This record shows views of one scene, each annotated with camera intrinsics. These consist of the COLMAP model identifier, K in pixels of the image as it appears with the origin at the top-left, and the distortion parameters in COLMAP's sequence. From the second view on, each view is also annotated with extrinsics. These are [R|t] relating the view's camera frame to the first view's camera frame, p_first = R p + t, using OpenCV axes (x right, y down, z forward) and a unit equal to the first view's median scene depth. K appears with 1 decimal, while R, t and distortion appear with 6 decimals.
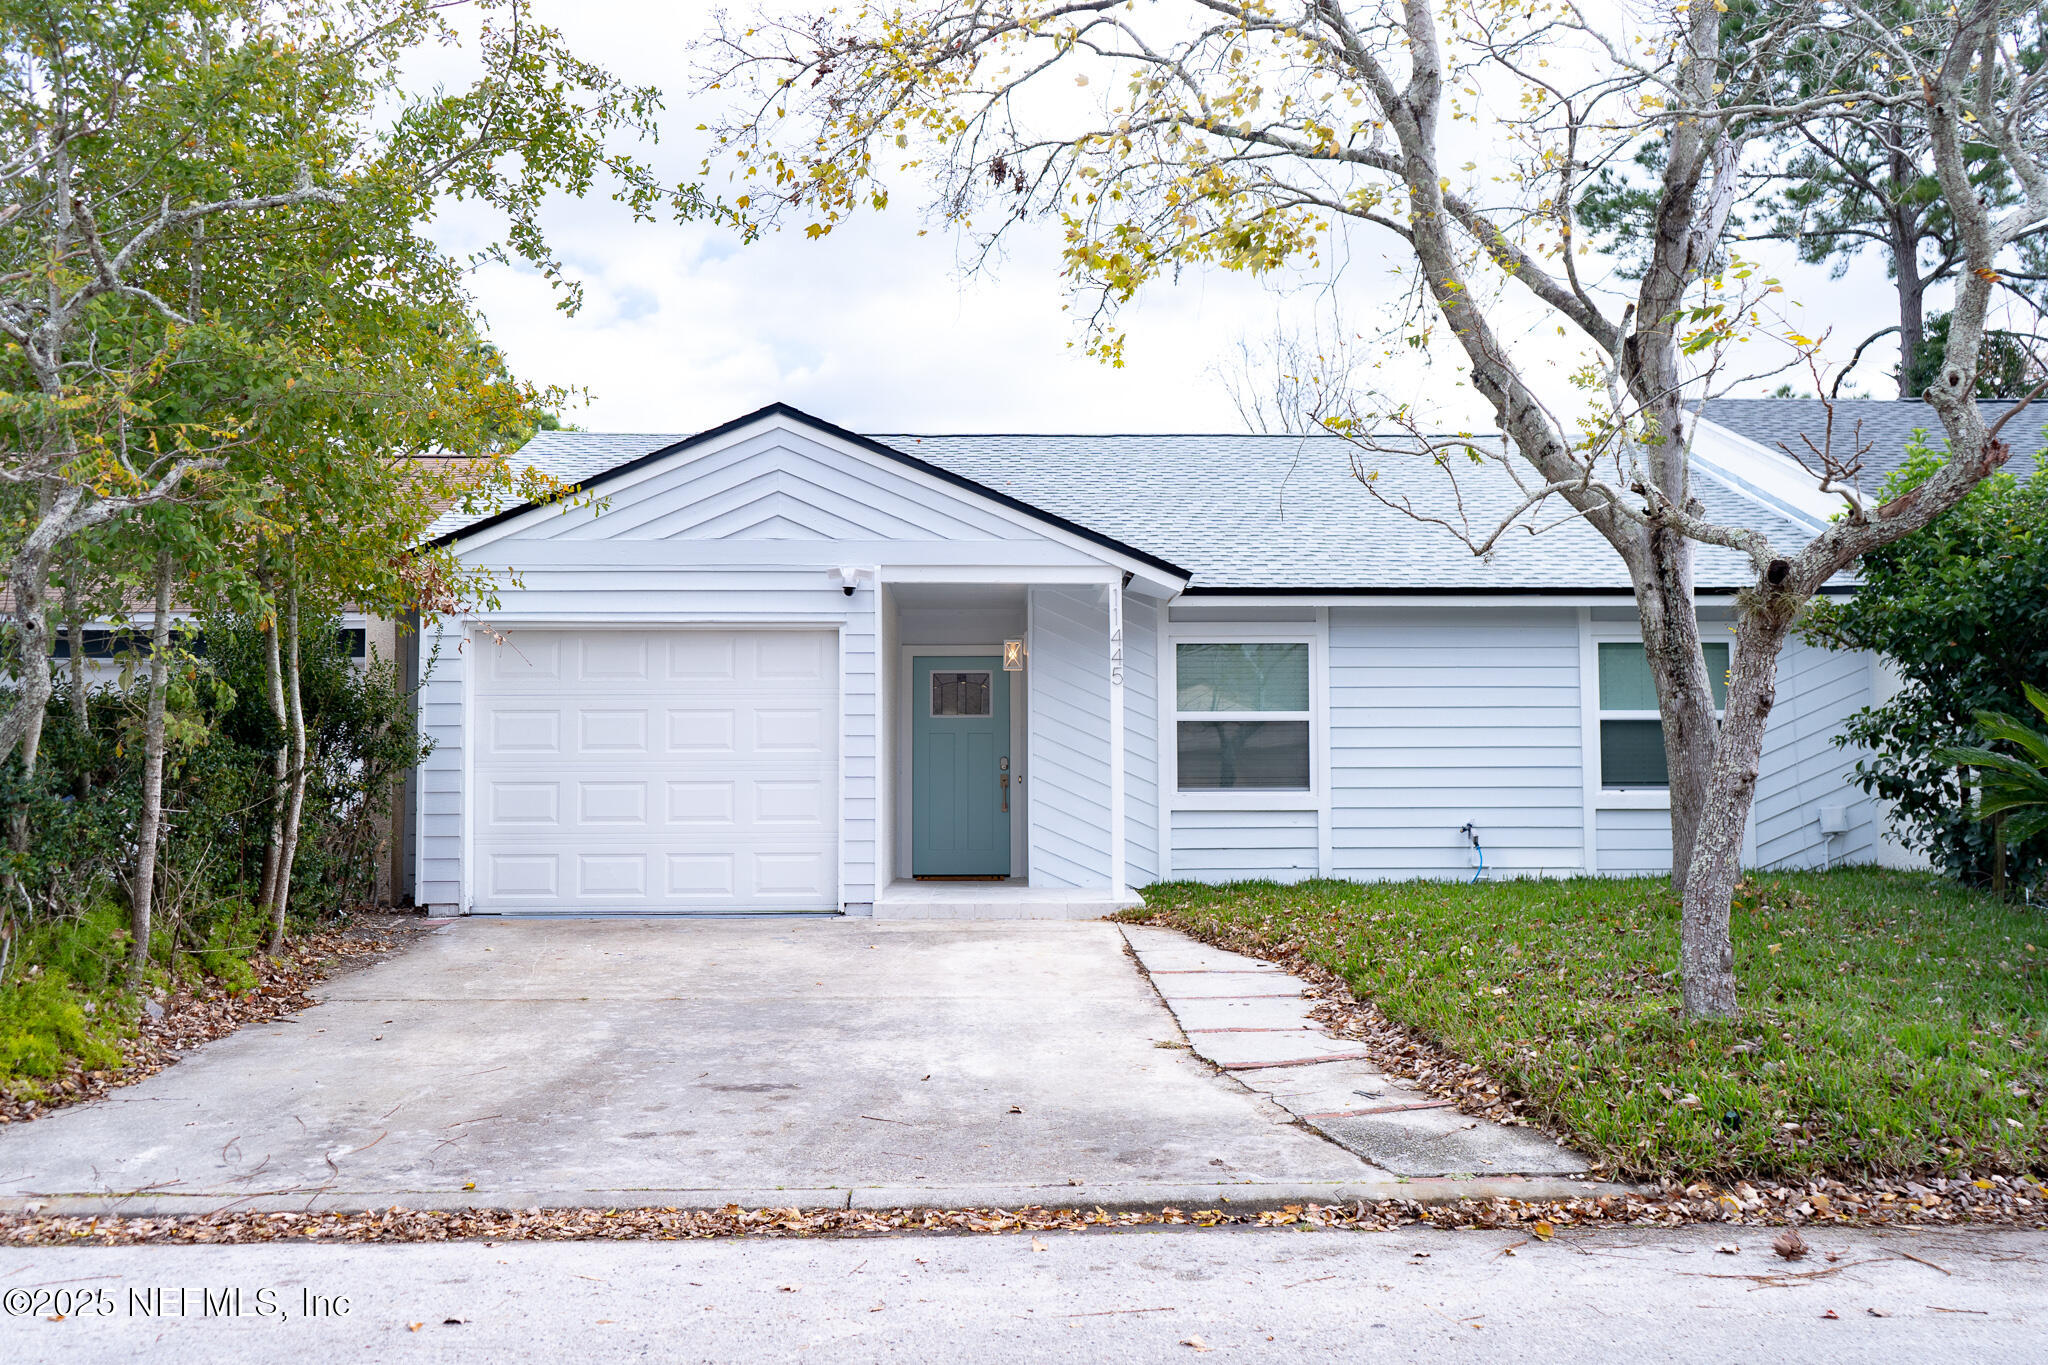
lens RADIAL K [[1826.5, 0, 1025.7], [0, 1826.5, 684.5], [0, 0, 1]] dist [-0.001042, -0.000105]
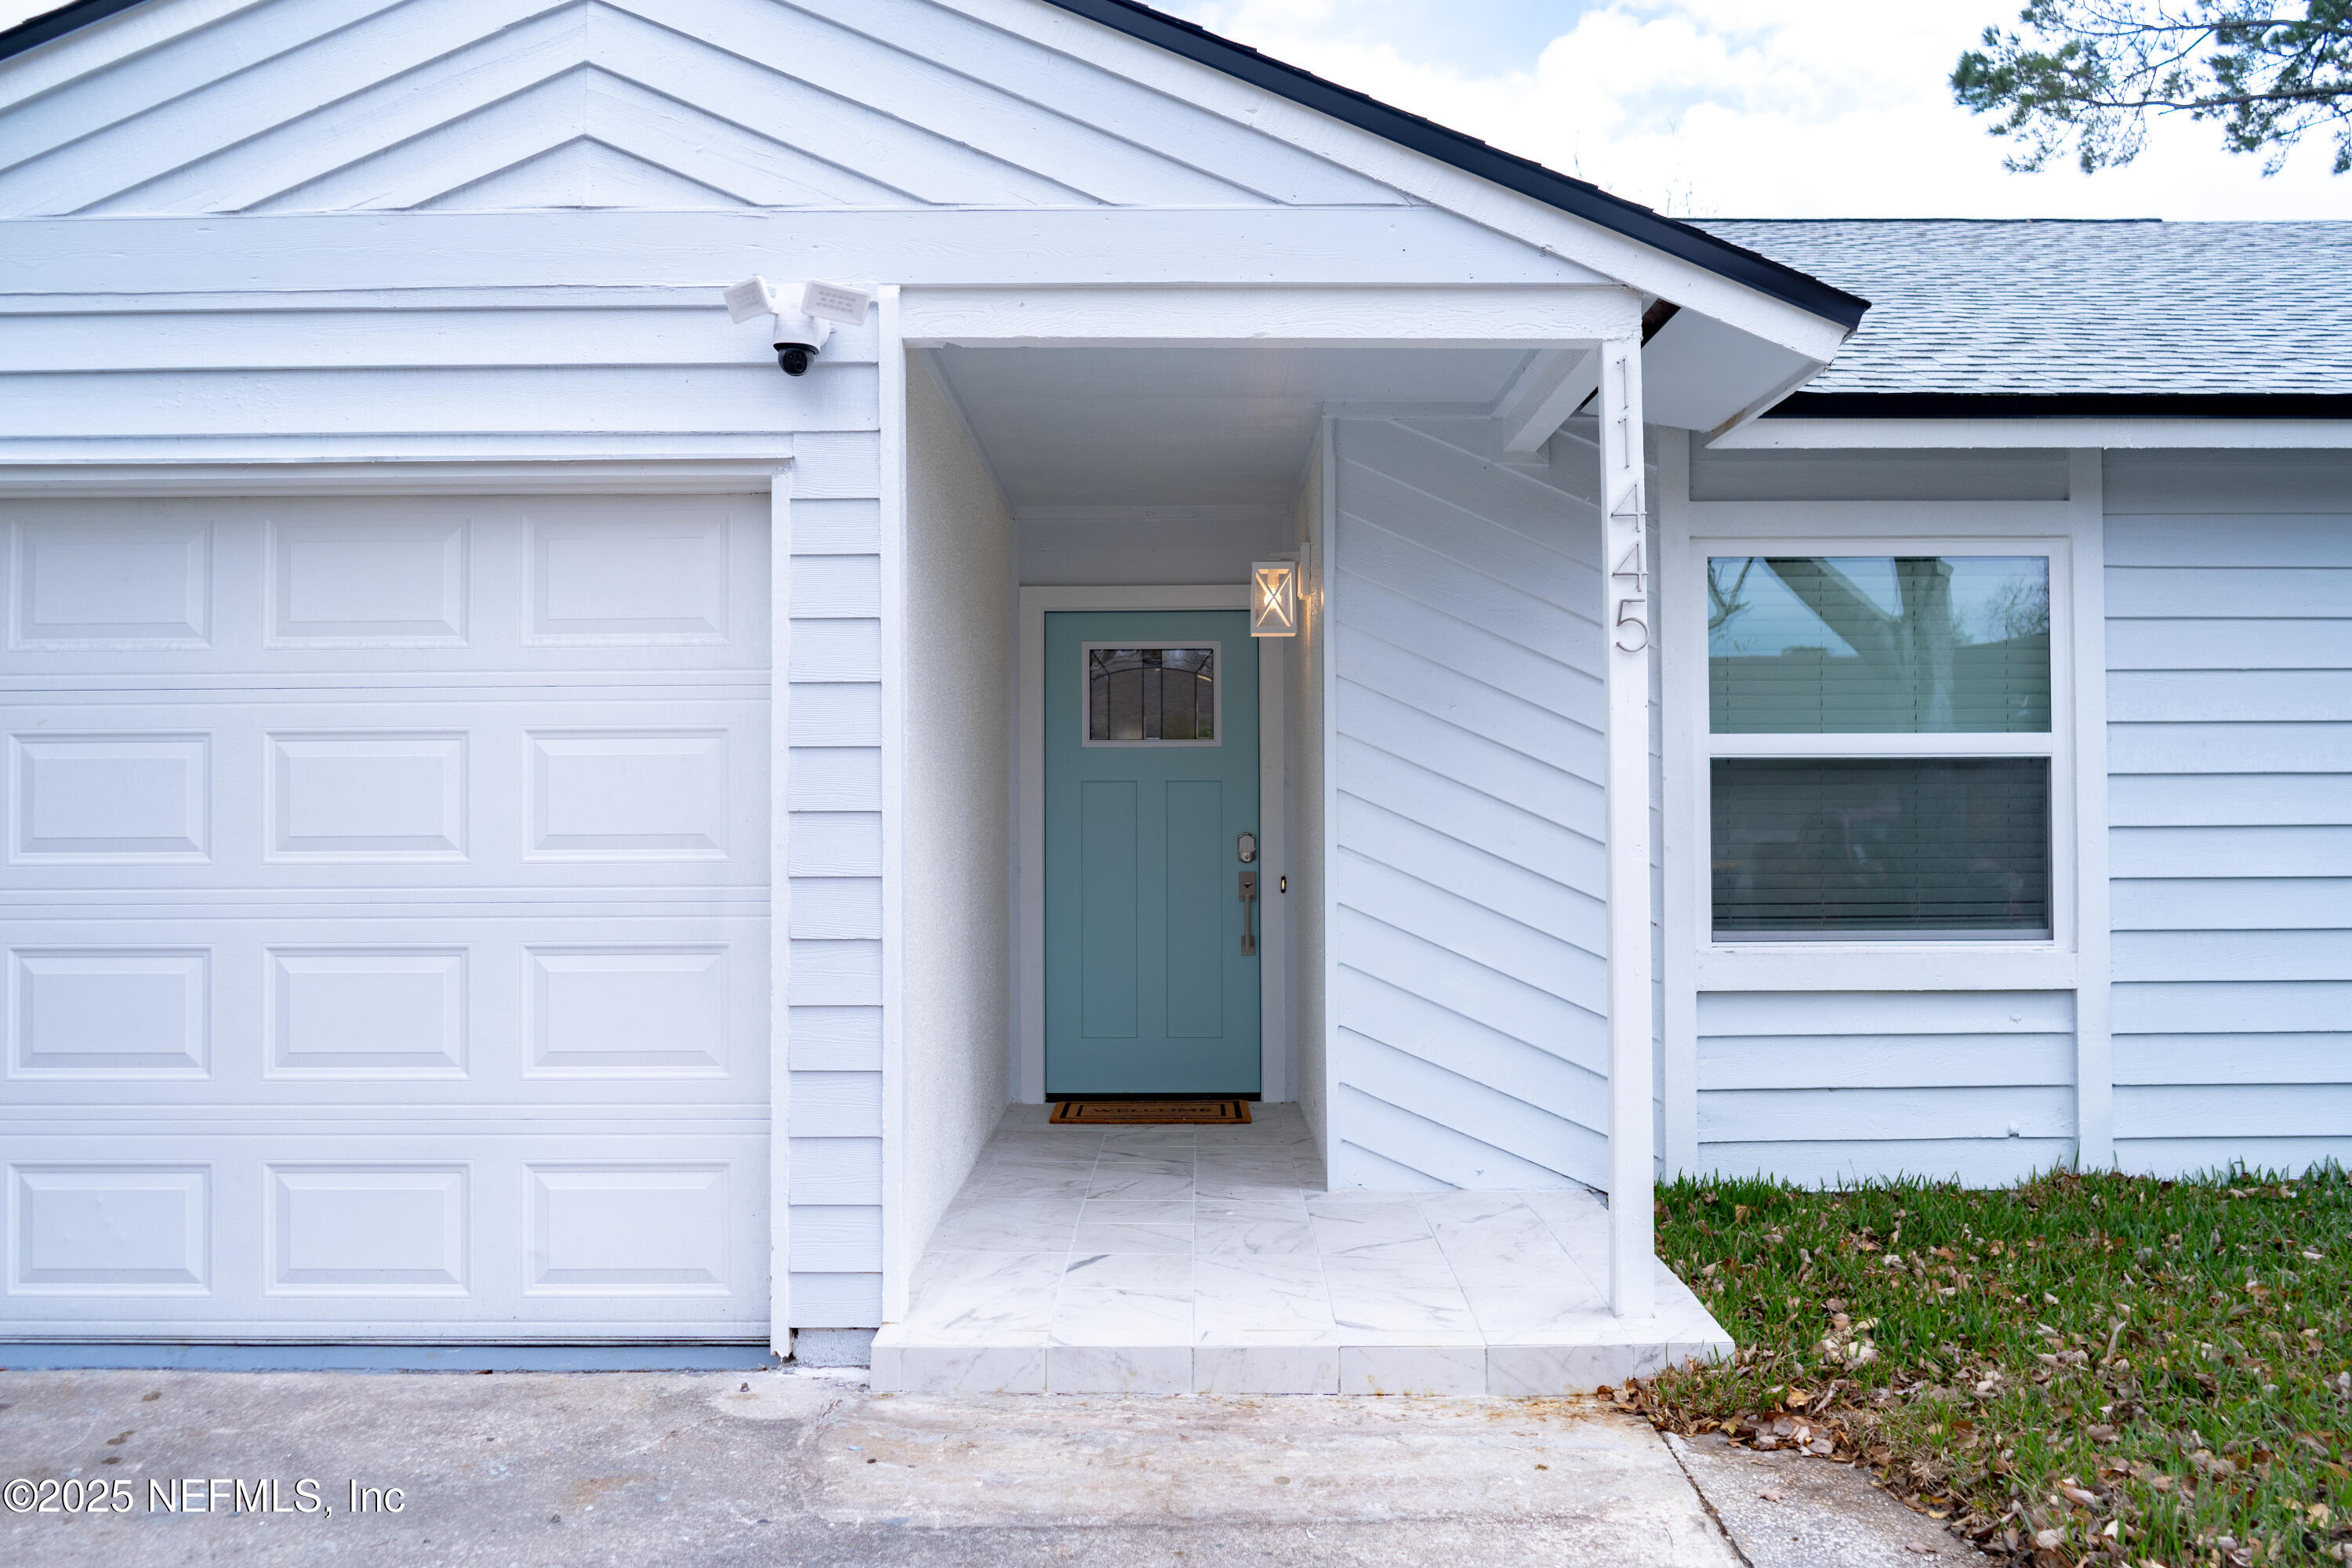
lens RADIAL K [[2034.1, 0, 1175.0], [0, 2034.1, 779.4], [0, 0, 1]] dist [-0.000552, 0.000745]
pose [[0.999671, -0.001325, -0.025620, -0.020973], [0.002321, 0.999241, 0.038897, 0.008082], [0.025549, -0.038944, 0.998915, 0.622257]]
